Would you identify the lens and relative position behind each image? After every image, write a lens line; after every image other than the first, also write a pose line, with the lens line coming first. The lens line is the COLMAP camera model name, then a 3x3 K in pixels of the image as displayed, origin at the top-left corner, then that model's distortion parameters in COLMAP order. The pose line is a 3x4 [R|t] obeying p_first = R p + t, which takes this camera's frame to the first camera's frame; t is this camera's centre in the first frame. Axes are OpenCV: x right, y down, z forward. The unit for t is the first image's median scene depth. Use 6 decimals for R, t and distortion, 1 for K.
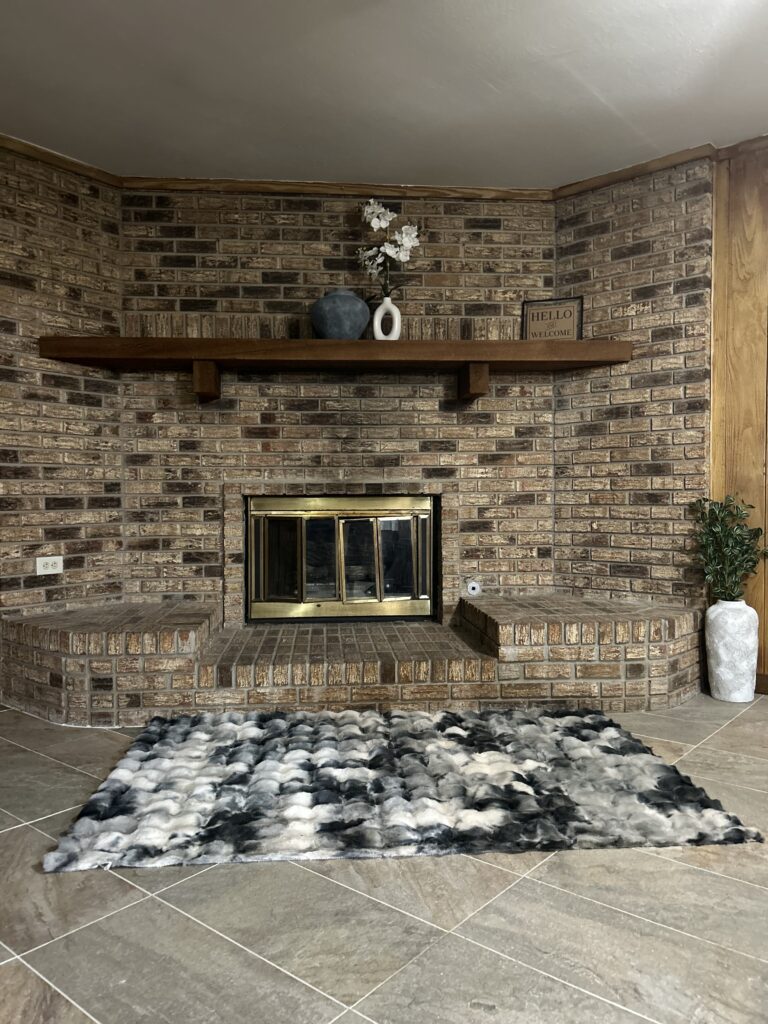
lens RADIAL K [[776.0, 0, 379.2], [0, 776.0, 514.3], [0, 0, 1]] dist [0.046556, -0.055630]
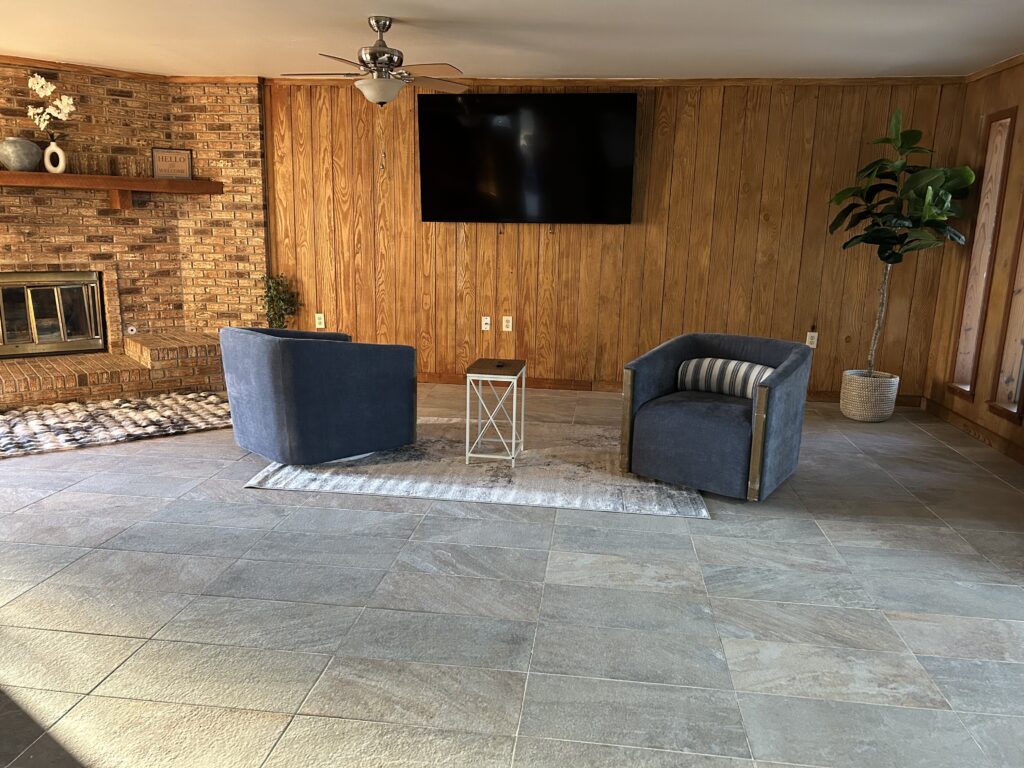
lens RADIAL K [[776.0, 0, 513.4], [0, 776.0, 390.5], [0, 0, 1]] dist [0.046556, -0.055630]
pose [[0.837547, -0.087429, 0.539324, -0.109784], [-0.010815, 0.984268, 0.176353, -0.082649], [-0.546258, -0.153537, 0.823425, -0.853482]]
